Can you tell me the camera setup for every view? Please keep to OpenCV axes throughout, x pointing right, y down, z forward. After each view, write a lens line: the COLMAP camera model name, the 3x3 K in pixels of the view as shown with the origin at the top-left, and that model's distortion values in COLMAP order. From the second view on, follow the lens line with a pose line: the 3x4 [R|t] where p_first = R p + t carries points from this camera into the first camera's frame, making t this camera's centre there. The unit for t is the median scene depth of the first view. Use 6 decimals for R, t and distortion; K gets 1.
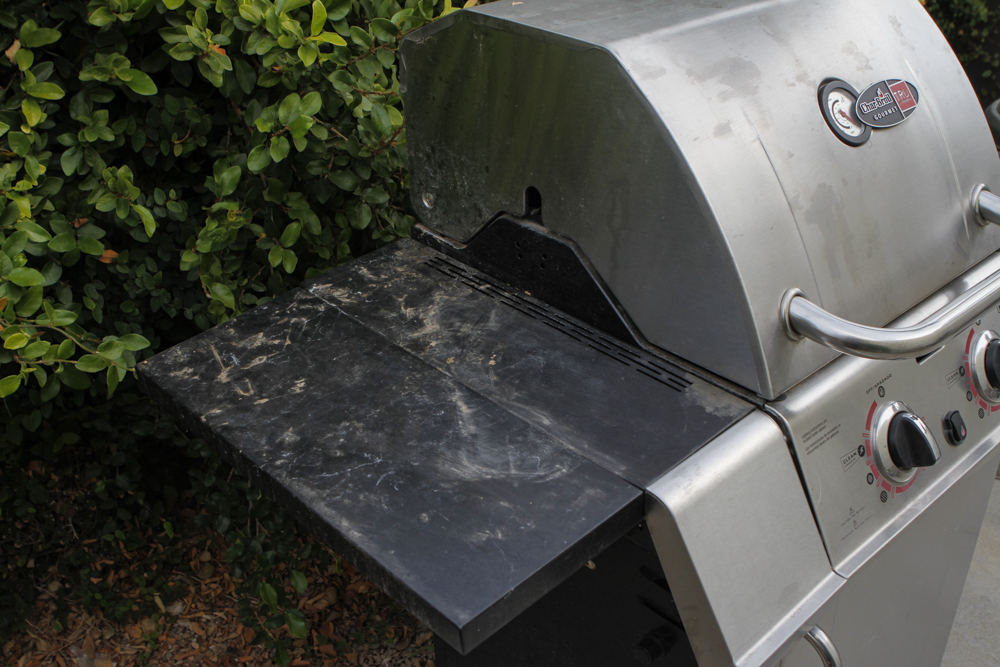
lens RADIAL K [[1106.8, 0, 502.3], [0, 1106.8, 348.8], [0, 0, 1]] dist [-0.119460, 0.110888]
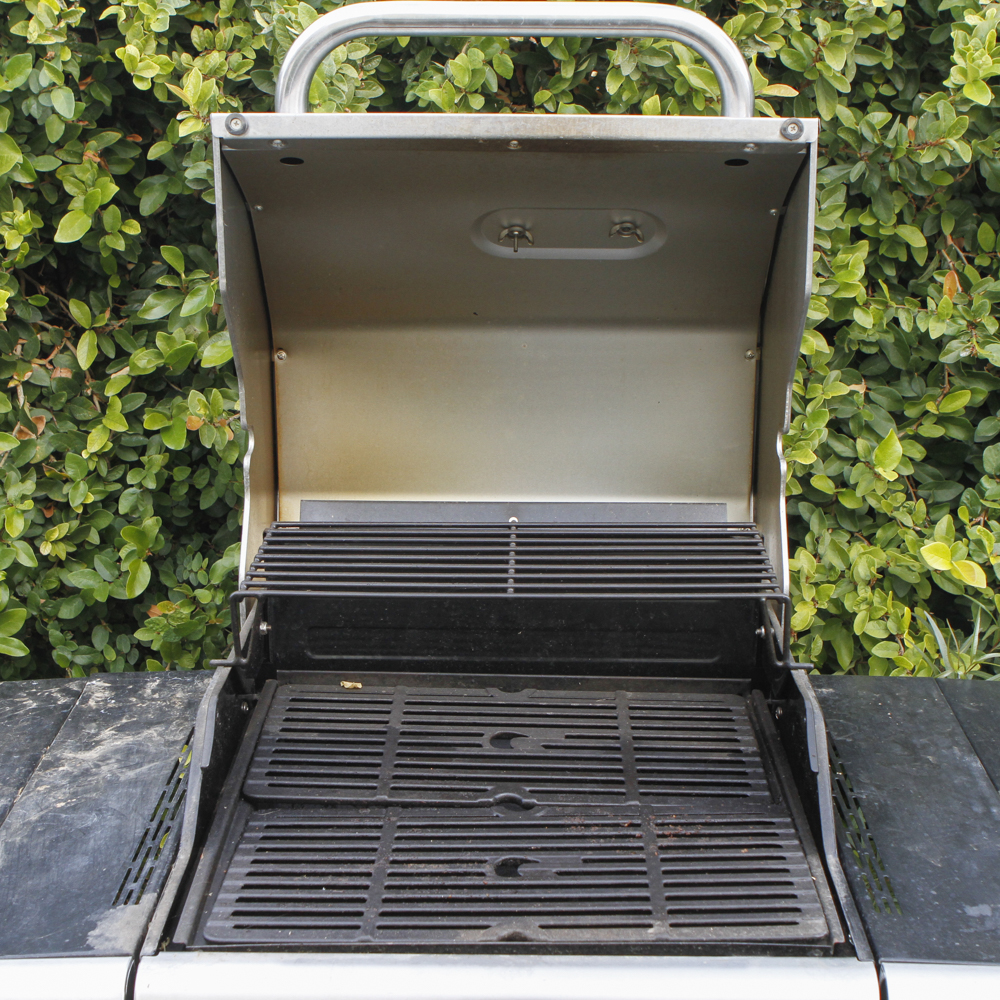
lens RADIAL K [[1654.5, 0, 524.1], [0, 1654.5, 502.9], [0, 0, 1]] dist [-0.083501, -0.093443]
pose [[0.728090, 0.217865, -0.649938, 0.893028], [-0.361103, 0.927826, -0.093509, -0.187592], [0.582657, 0.302777, 0.754213, 0.161703]]
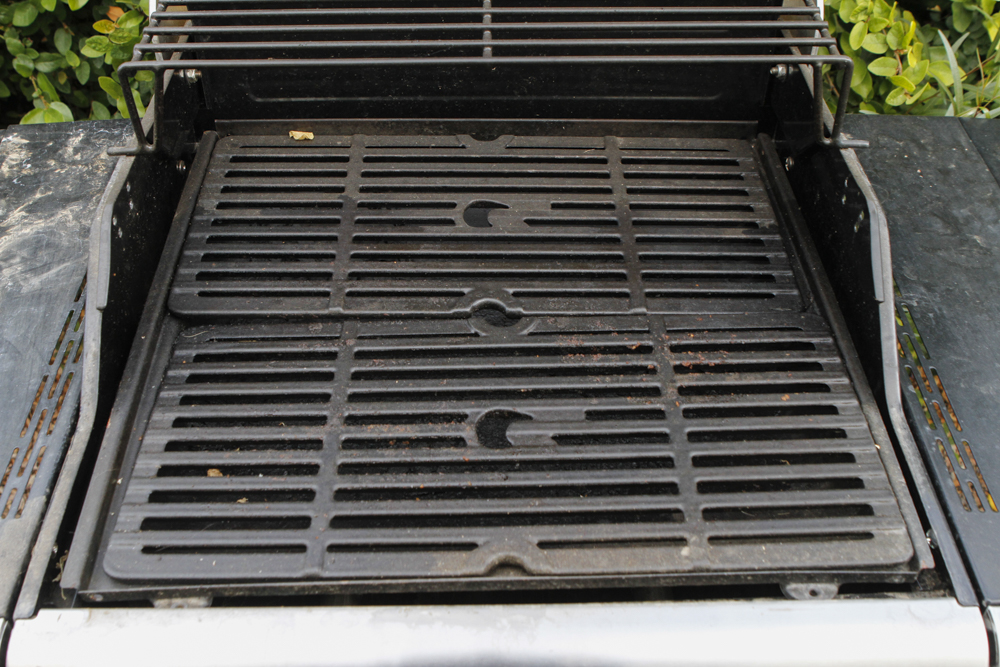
lens RADIAL K [[1106.8, 0, 502.3], [0, 1106.8, 348.8], [0, 0, 1]] dist [-0.119460, 0.110888]
pose [[0.745735, 0.459538, -0.482394, 0.516629], [-0.351067, 0.886414, 0.301699, -0.271556], [0.566243, -0.055635, 0.822359, 0.553652]]
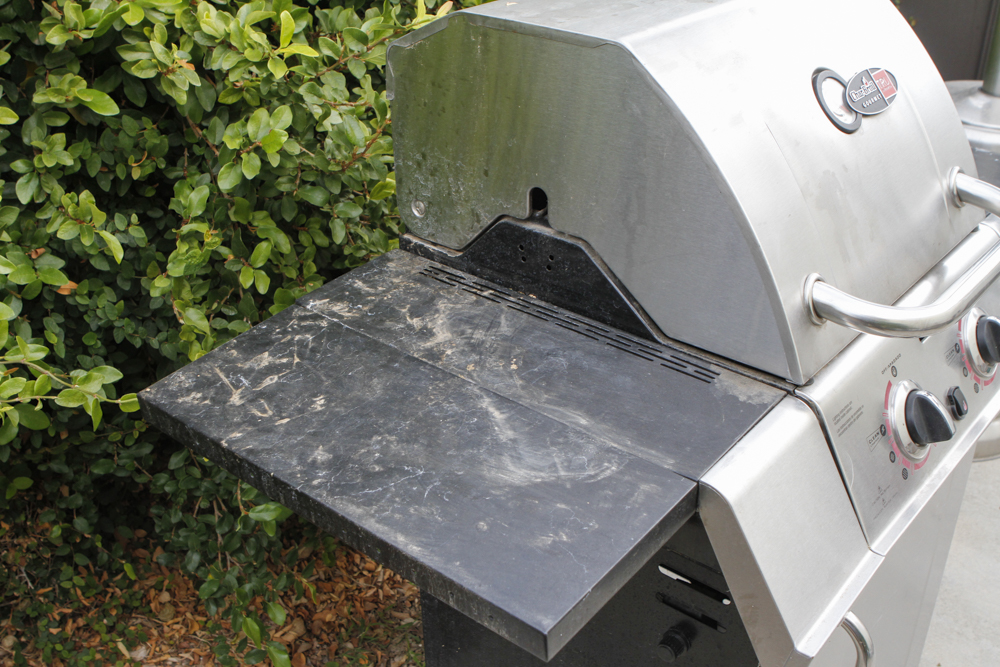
lens RADIAL K [[1106.8, 0, 502.3], [0, 1106.8, 348.8], [0, 0, 1]] dist [-0.119460, 0.110888]
pose [[0.992961, -0.061202, 0.101408, -0.103236], [0.063096, 0.997886, -0.015580, 0.009698], [-0.100240, 0.021869, 0.994723, 0.020021]]
